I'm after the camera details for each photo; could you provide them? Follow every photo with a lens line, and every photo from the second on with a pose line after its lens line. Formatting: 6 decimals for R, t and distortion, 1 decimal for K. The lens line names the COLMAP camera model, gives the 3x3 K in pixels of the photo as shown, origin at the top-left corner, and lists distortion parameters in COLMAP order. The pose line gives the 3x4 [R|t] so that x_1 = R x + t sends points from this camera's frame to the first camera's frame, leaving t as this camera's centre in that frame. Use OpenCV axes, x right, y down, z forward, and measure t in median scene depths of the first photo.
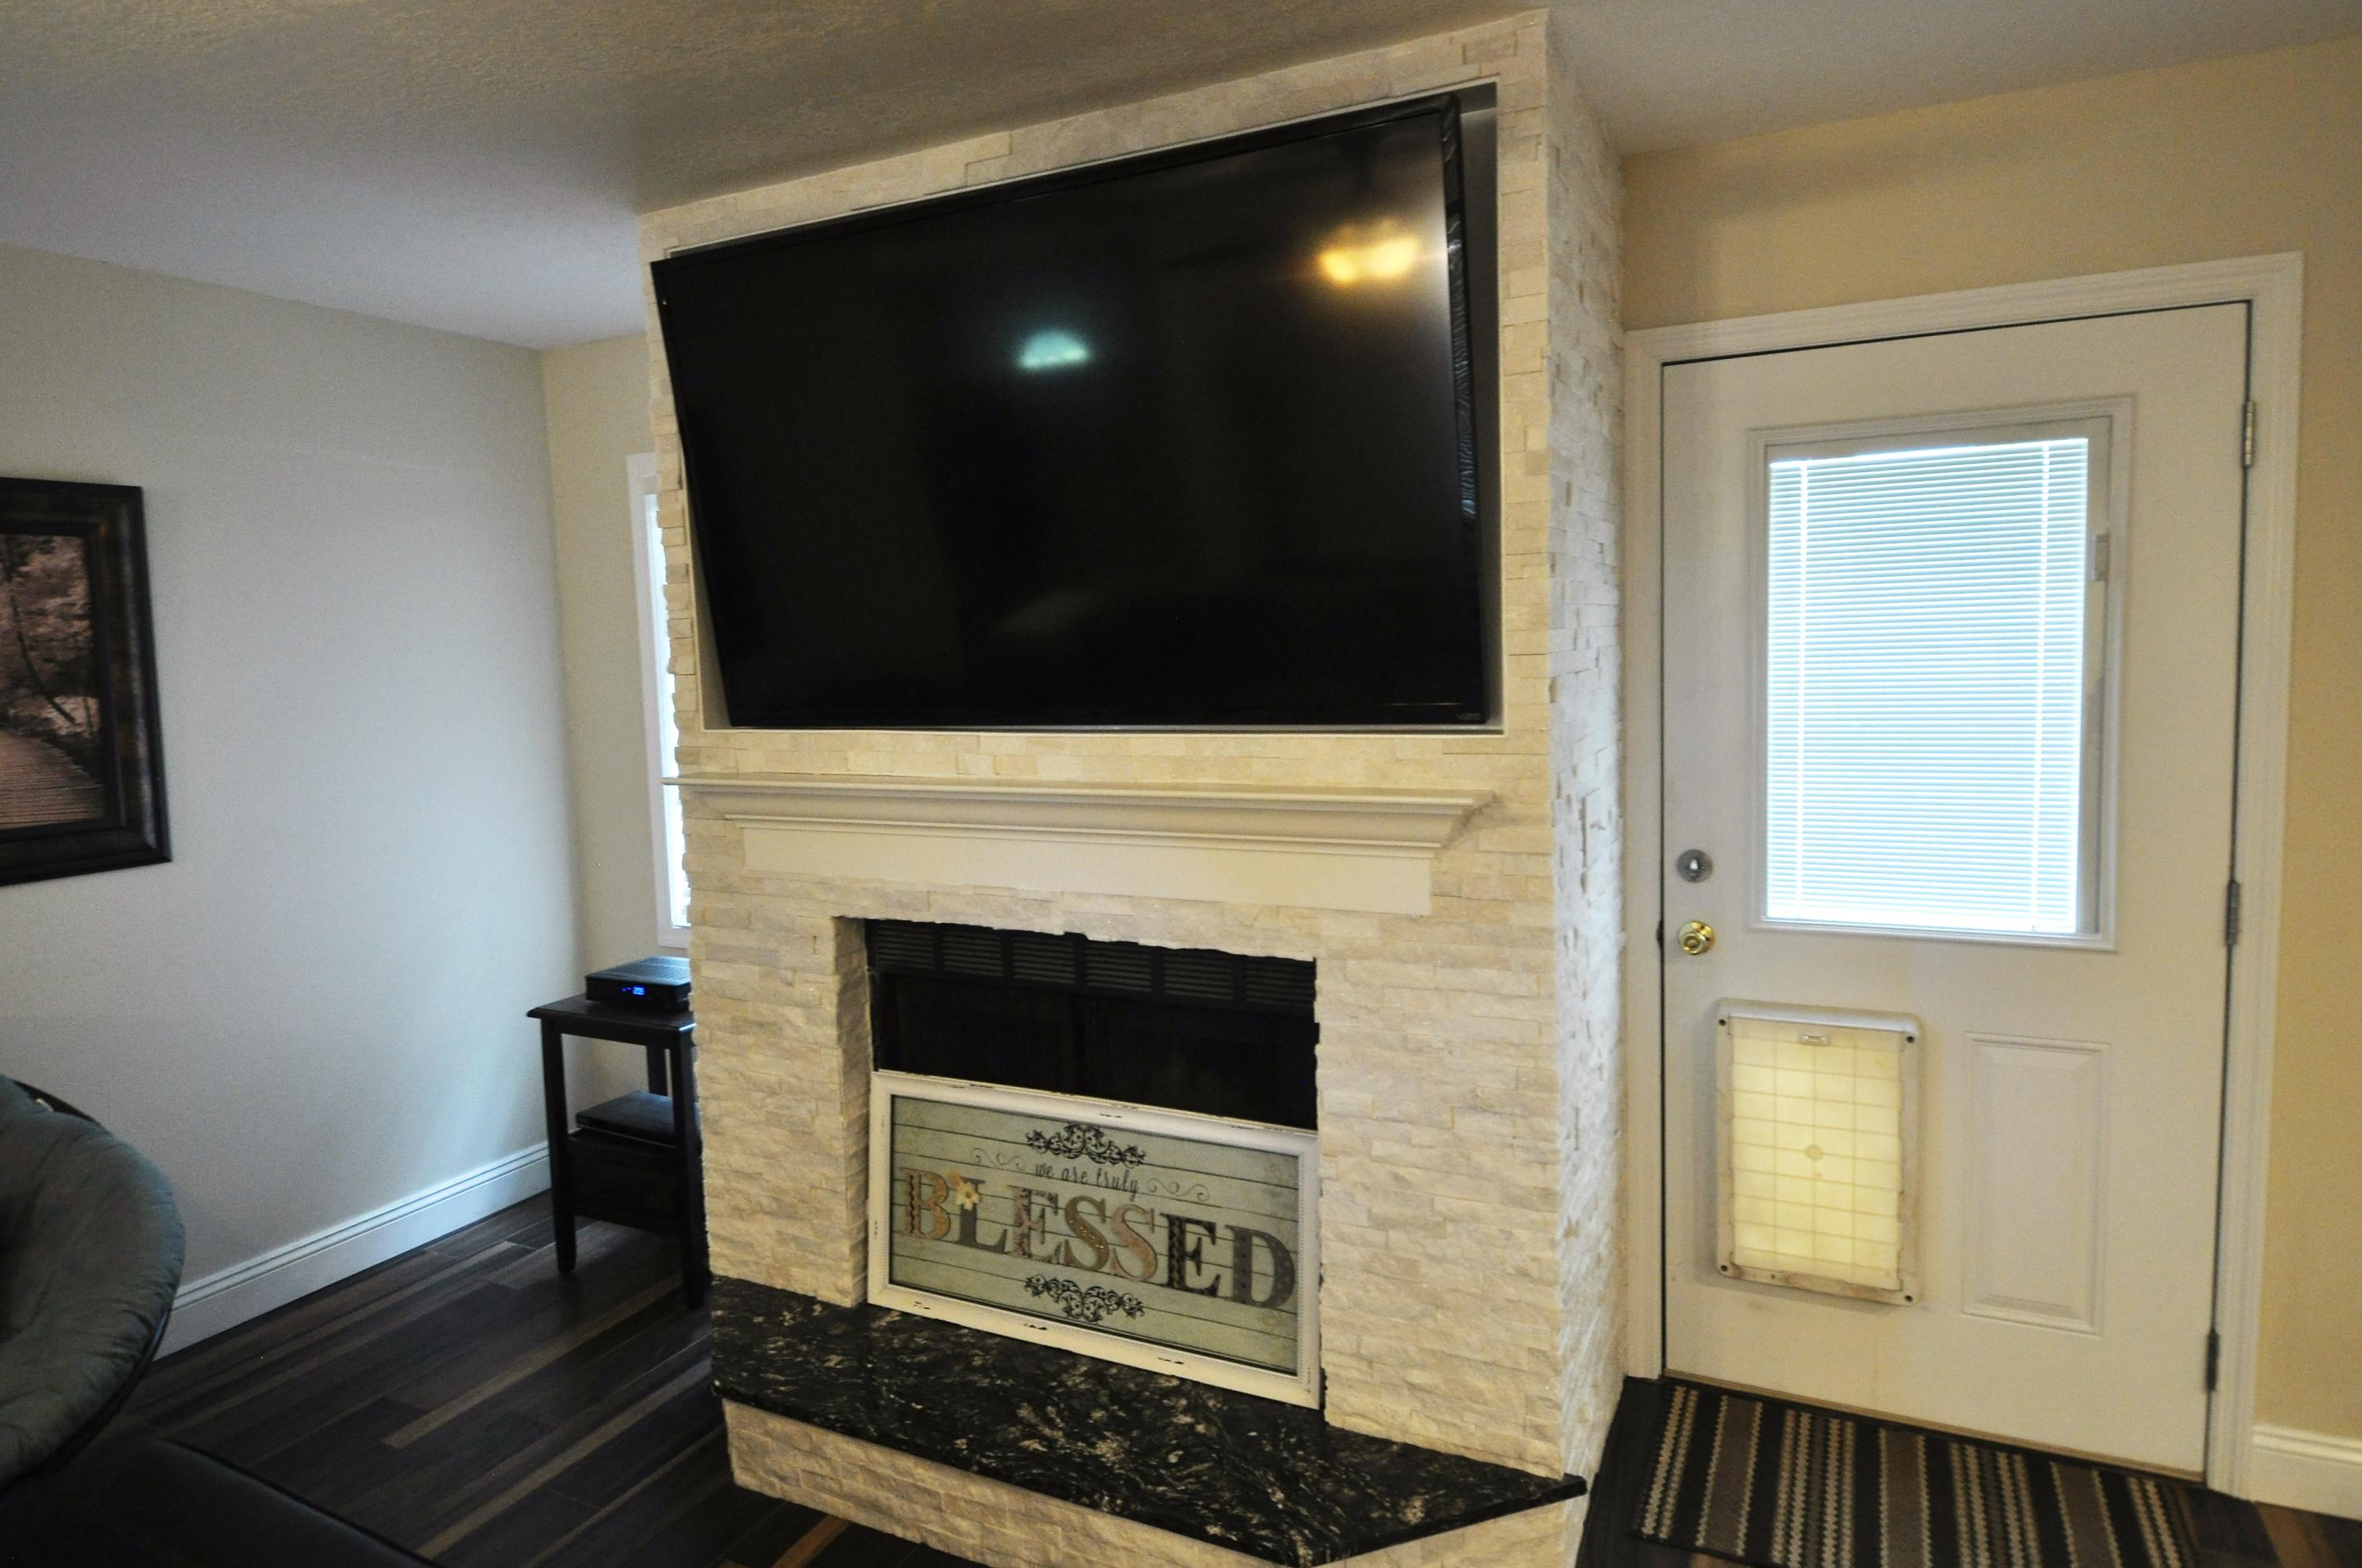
lens RADIAL K [[1367.9, 0, 1181.3], [0, 1367.9, 758.4], [0, 0, 1]] dist [-0.008607, -0.006147]
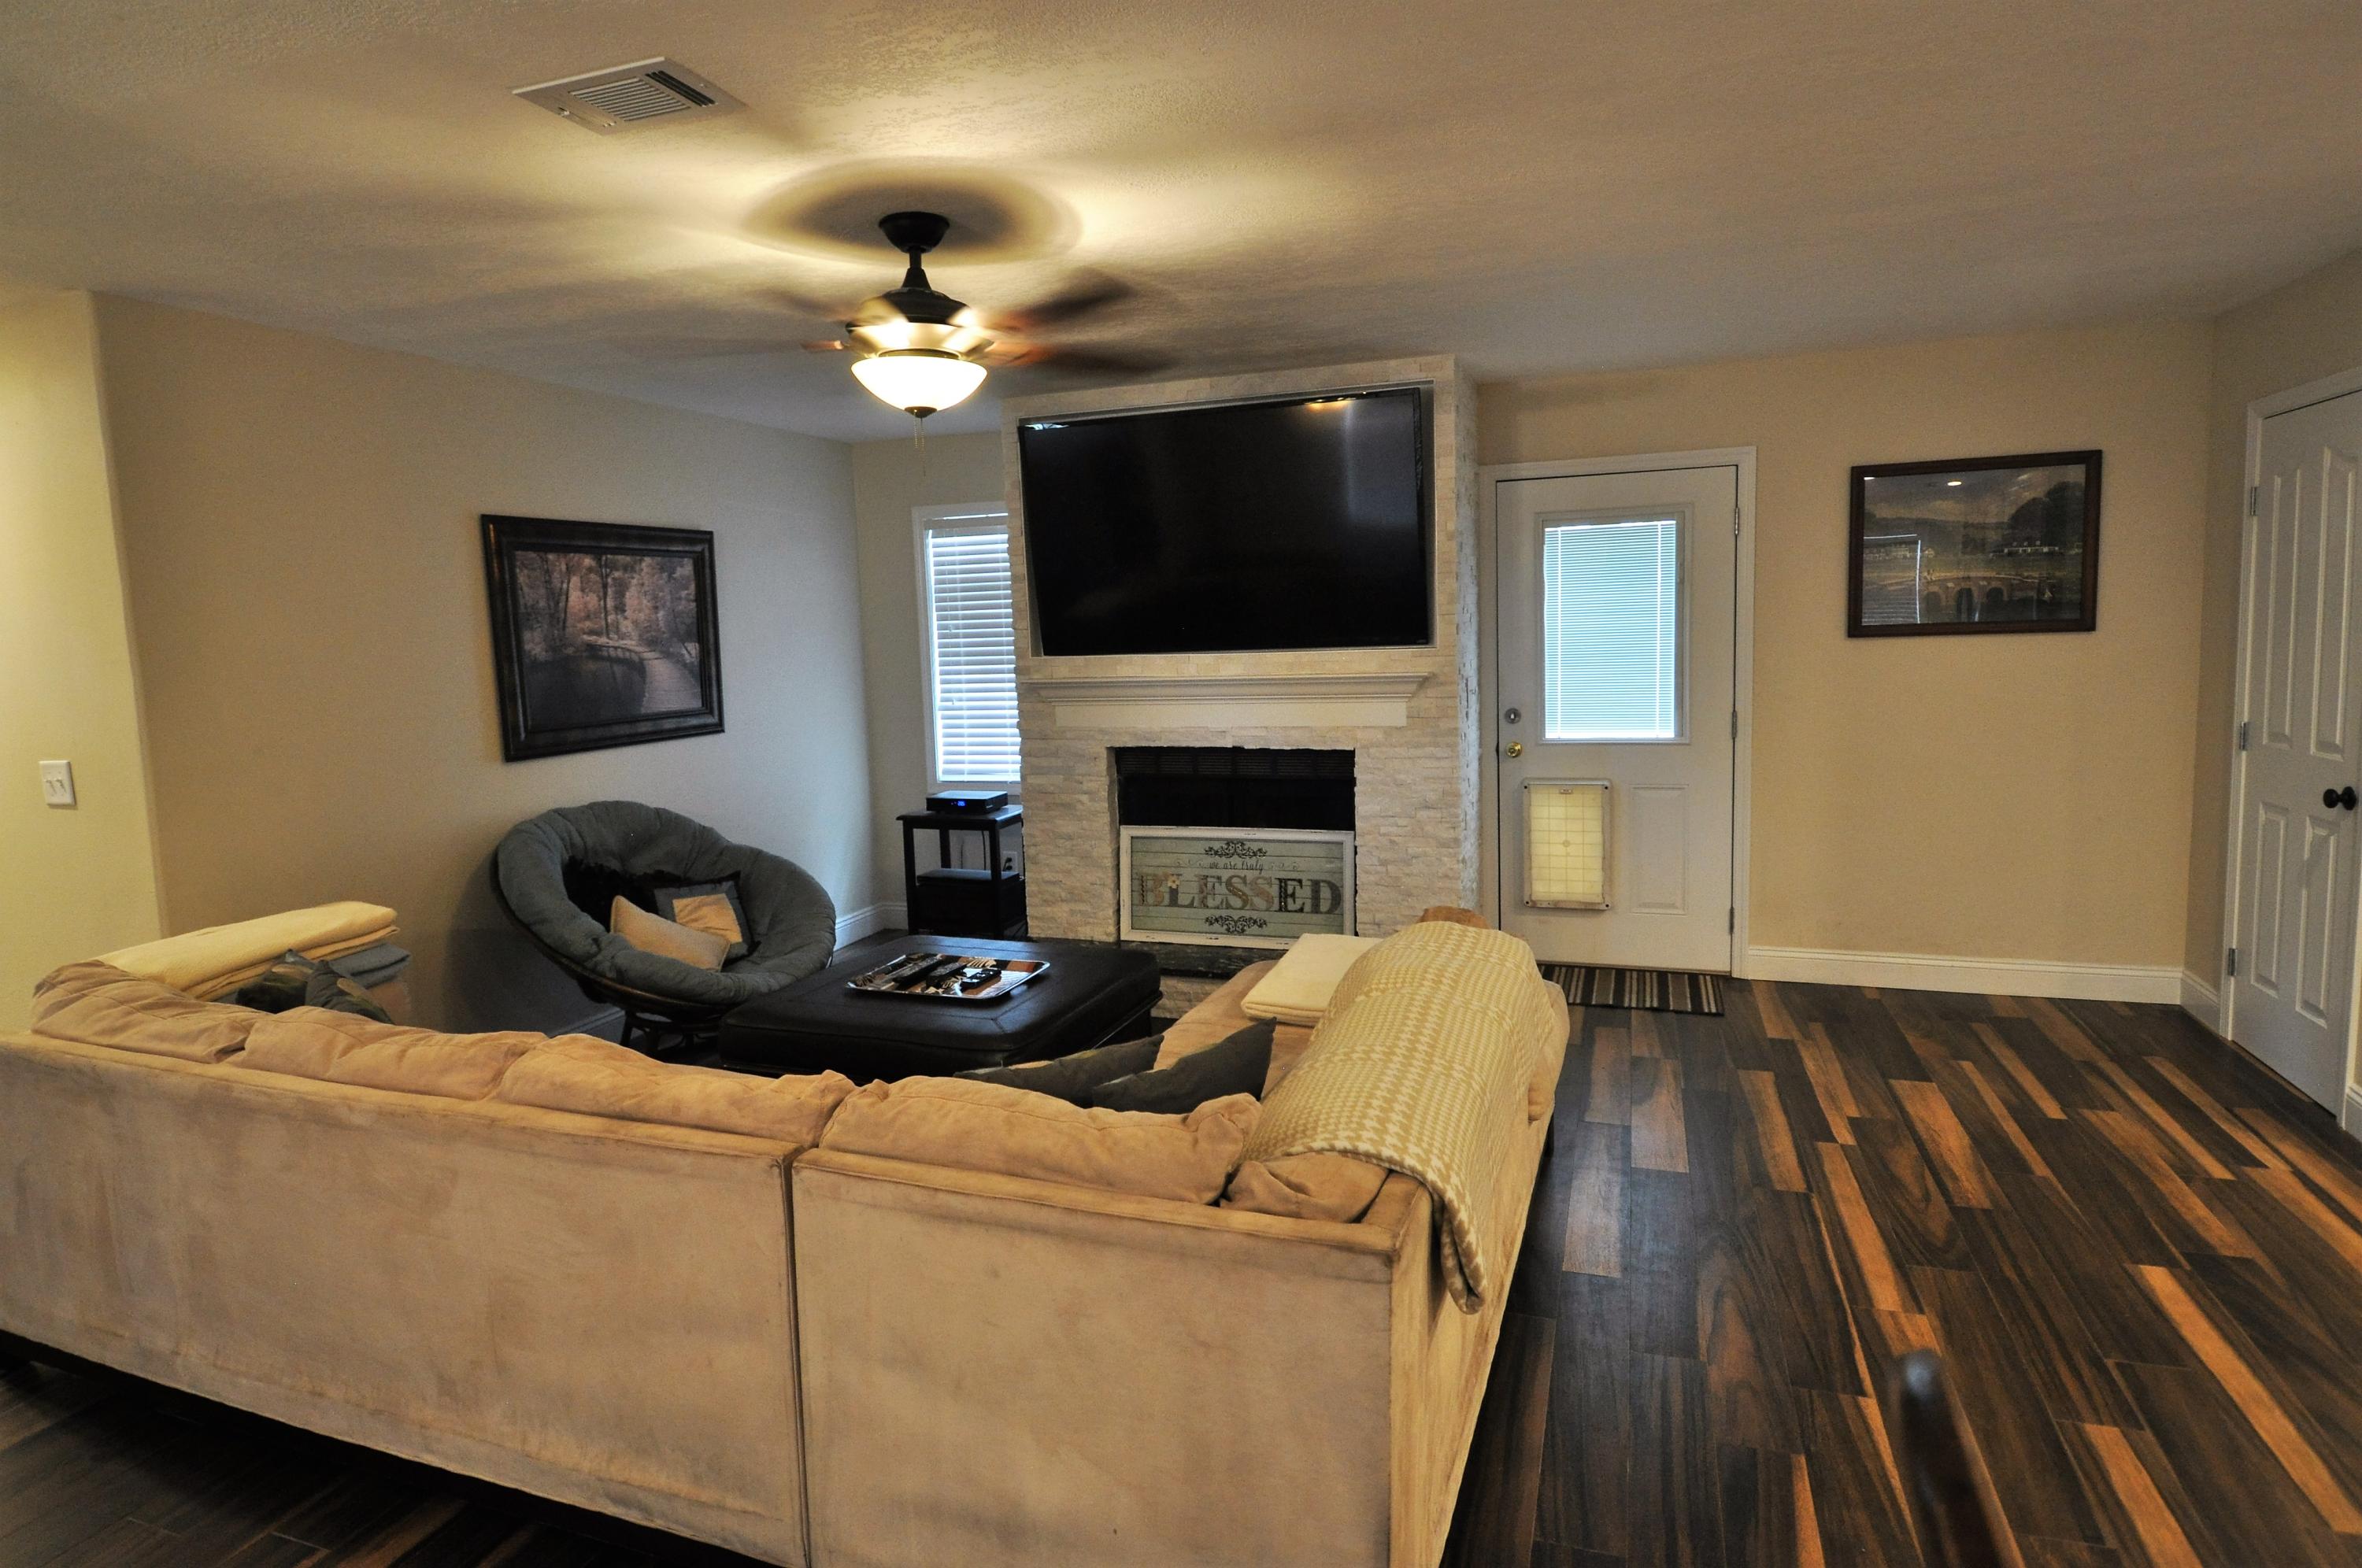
lens RADIAL K [[1292.2, 0, 1172.4], [0, 1292.2, 775.2], [0, 0, 1]] dist [-0.011434, -0.011876]
pose [[0.993506, -0.016235, 0.112612, -0.402246], [0.013360, 0.999566, 0.026240, 0.115856], [-0.112989, -0.024566, 0.993292, -0.999545]]
